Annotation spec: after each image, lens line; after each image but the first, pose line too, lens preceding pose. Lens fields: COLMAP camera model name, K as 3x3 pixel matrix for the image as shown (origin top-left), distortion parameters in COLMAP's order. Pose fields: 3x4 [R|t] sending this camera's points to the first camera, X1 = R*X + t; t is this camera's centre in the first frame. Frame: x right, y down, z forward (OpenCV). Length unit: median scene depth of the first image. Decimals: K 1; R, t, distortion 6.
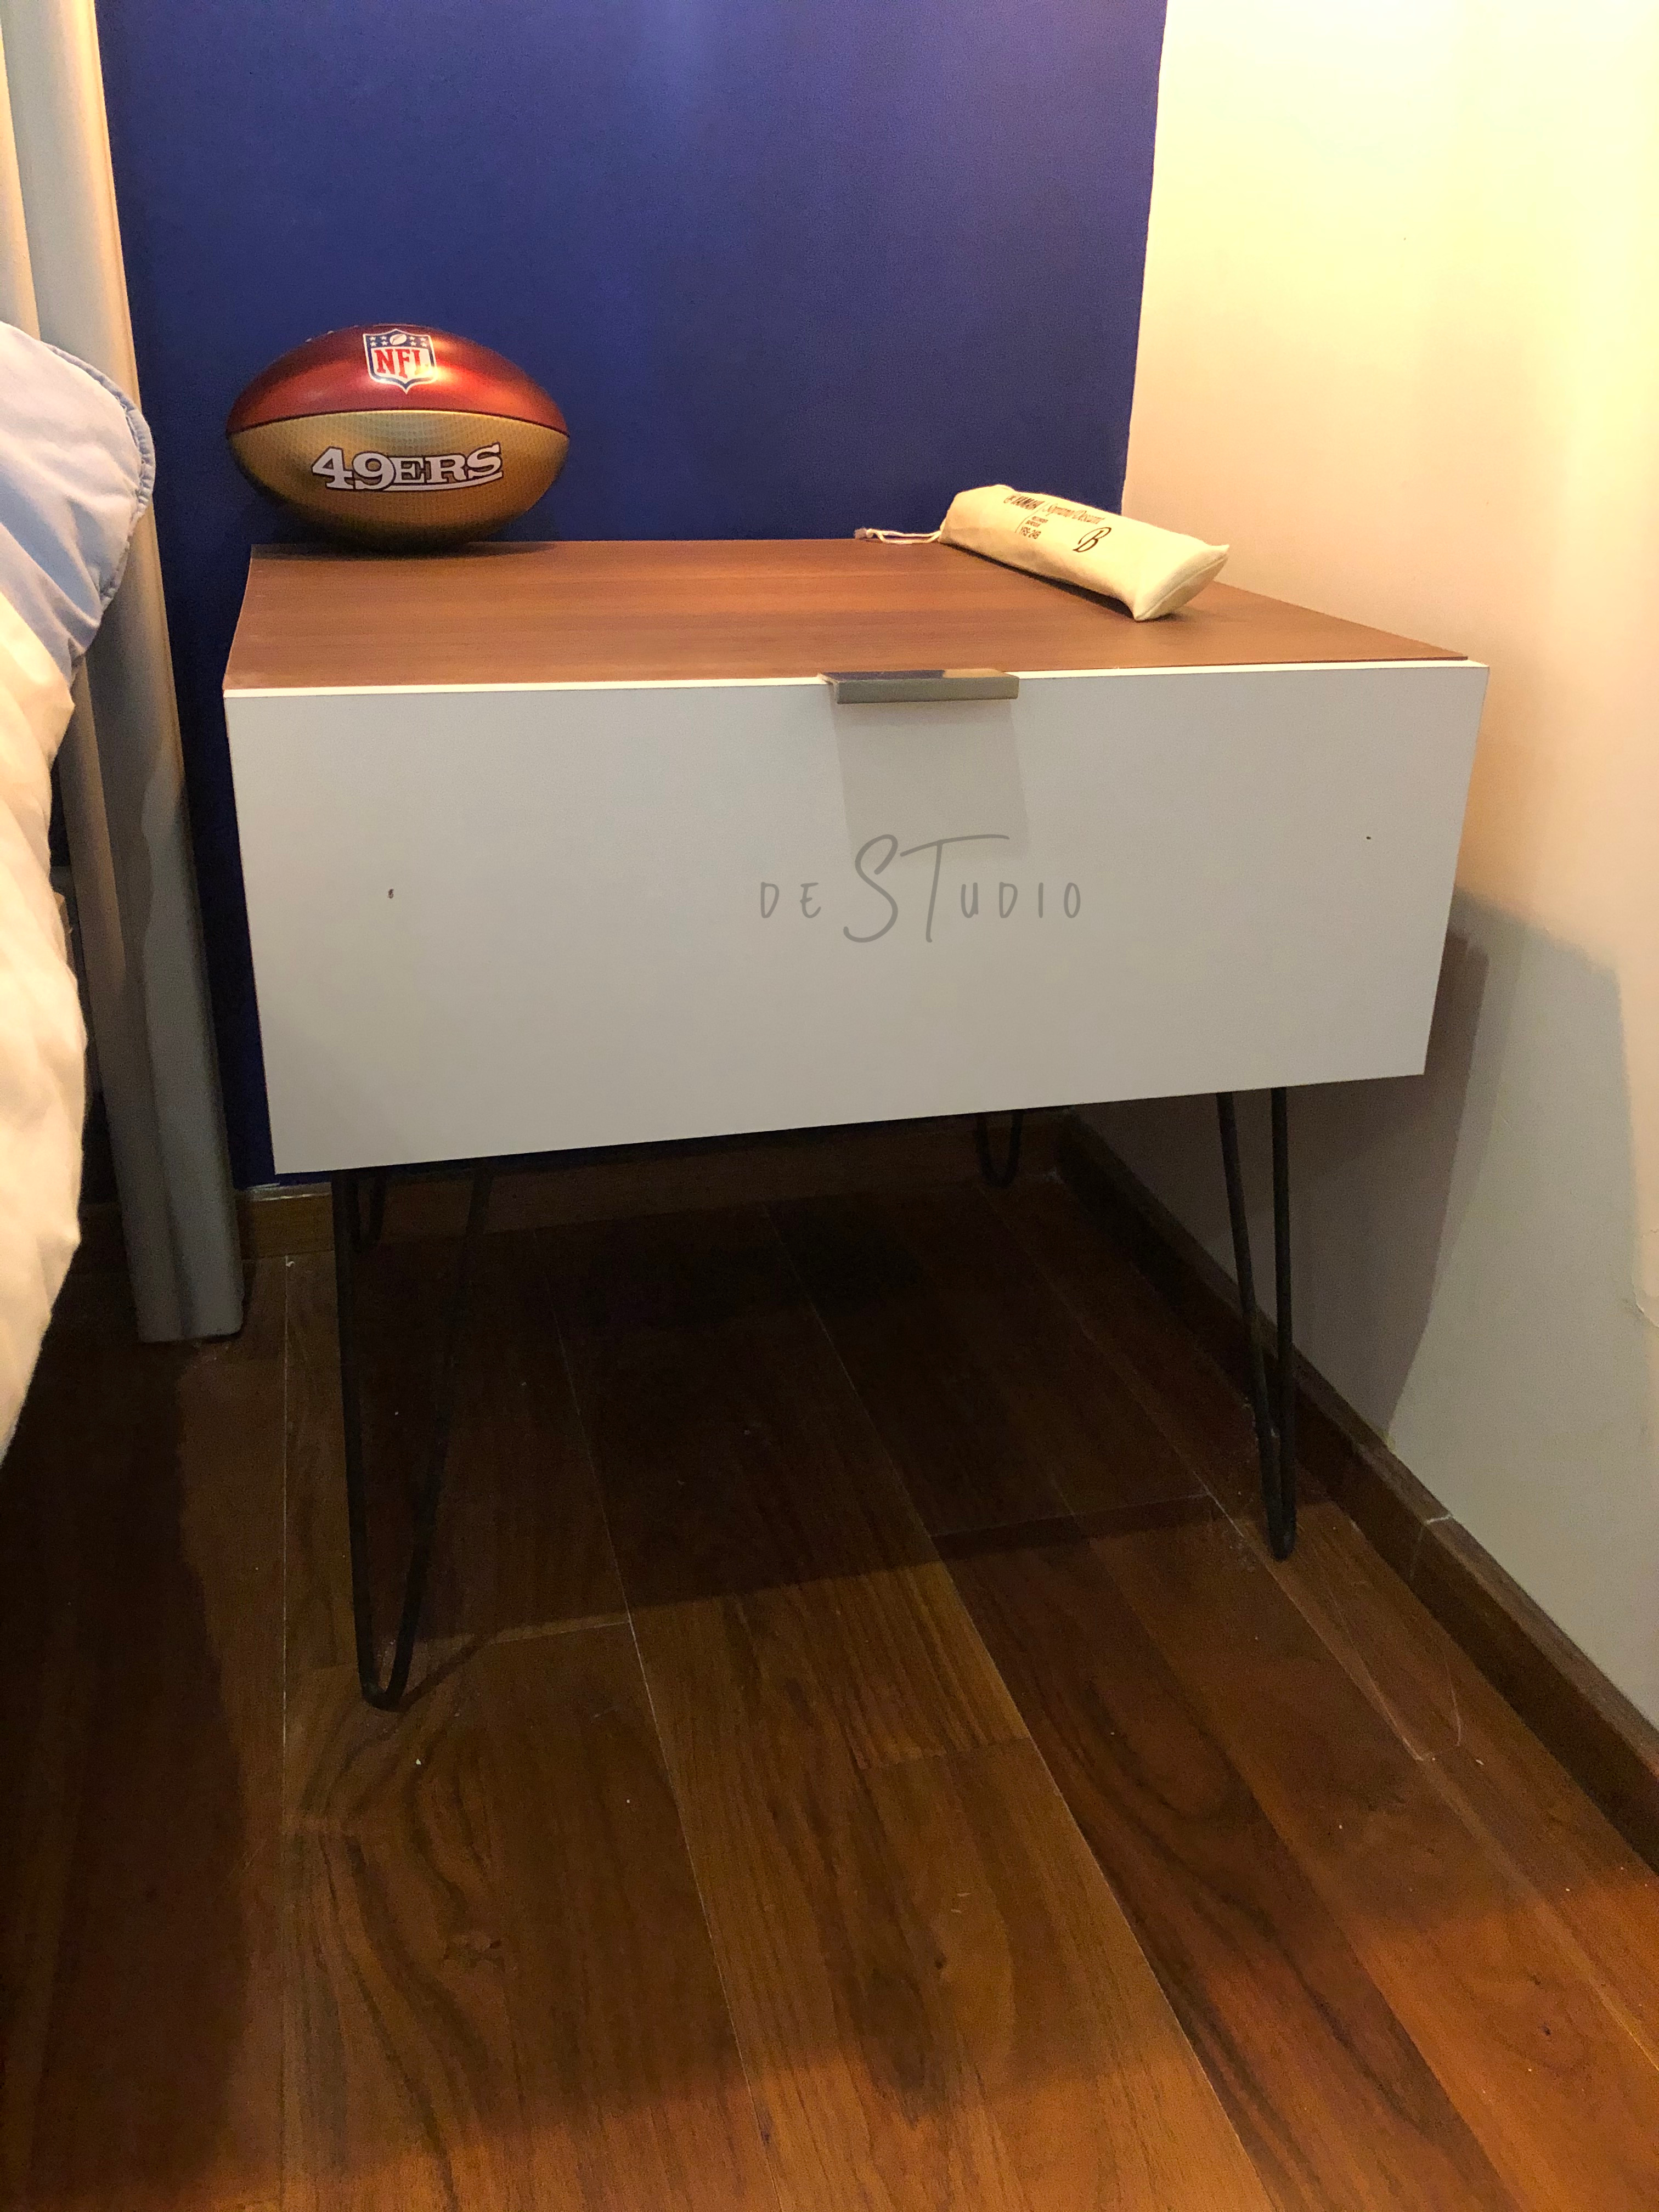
lens RADIAL K [[1850.9, 0, 829.5], [0, 1850.9, 1106.0], [0, 0, 1]] dist [0.000136, -0.000938]
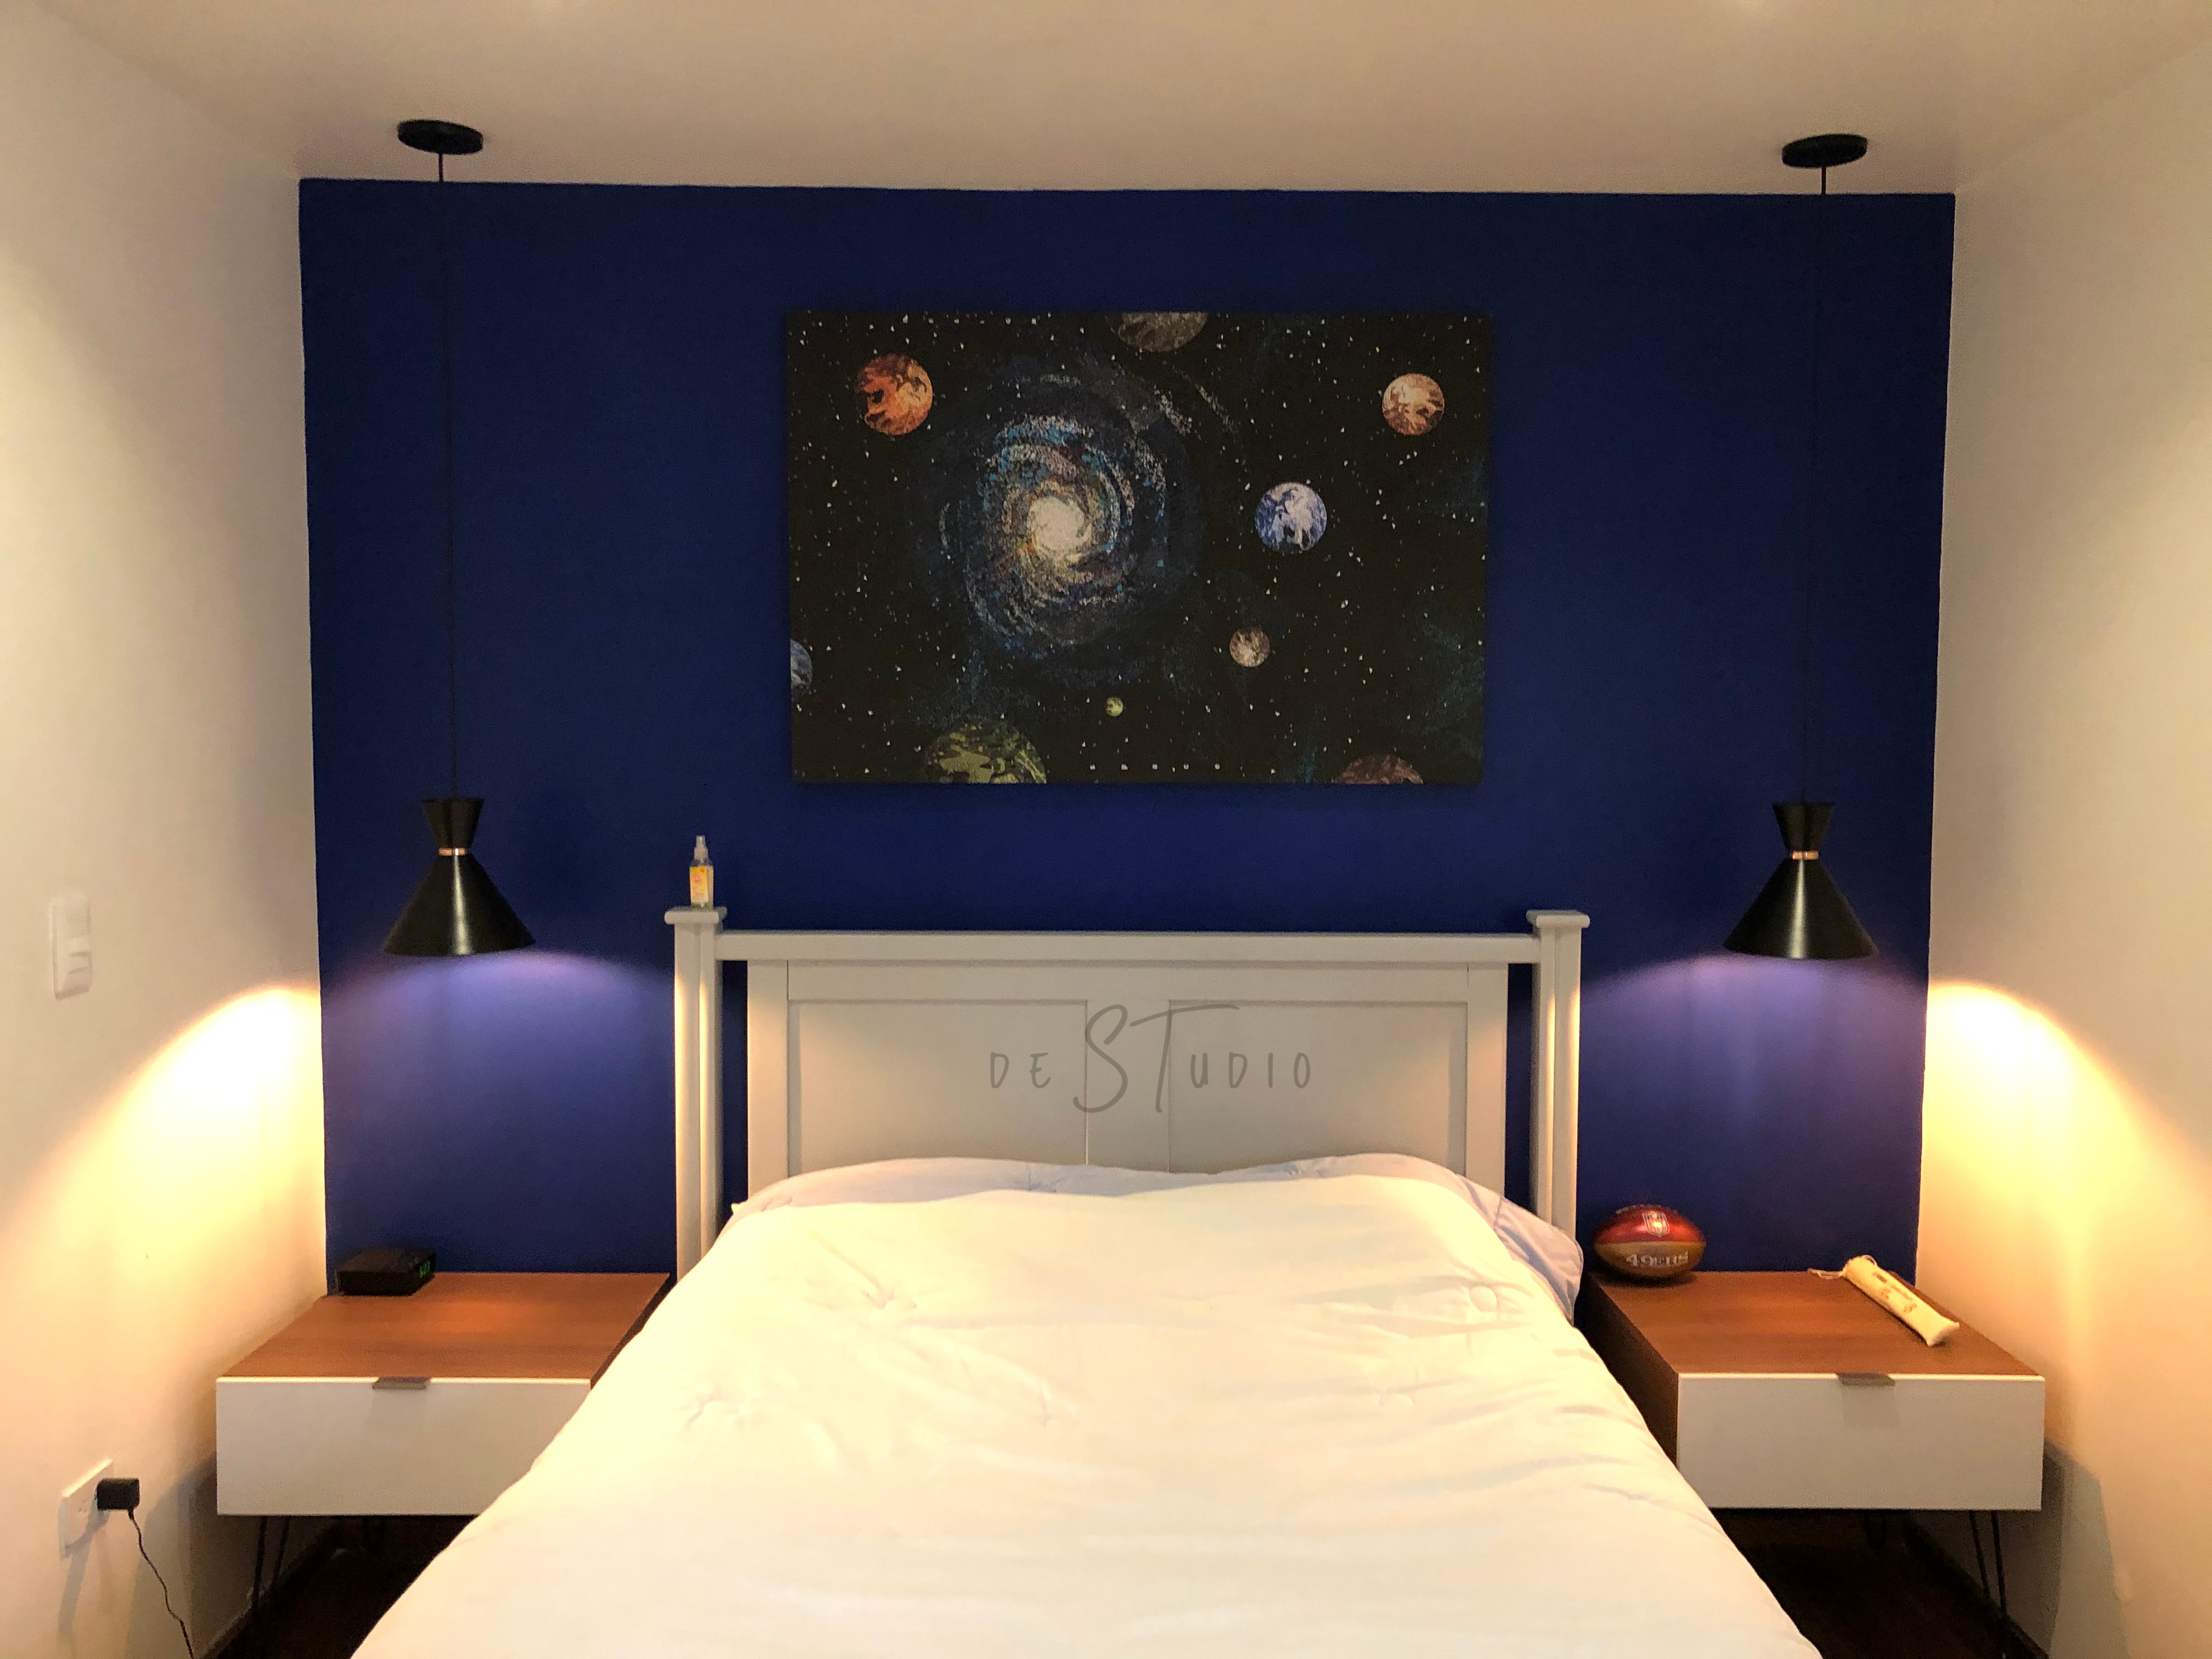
lens RADIAL K [[1850.9, 0, 1106.0], [0, 1850.9, 829.5], [0, 0, 1]] dist [0.000136, -0.000938]
pose [[0.967298, -0.000295, -0.253643, -0.331282], [-0.087917, 0.937616, -0.336372, 0.081746], [0.237919, 0.347671, 0.906929, -2.138534]]
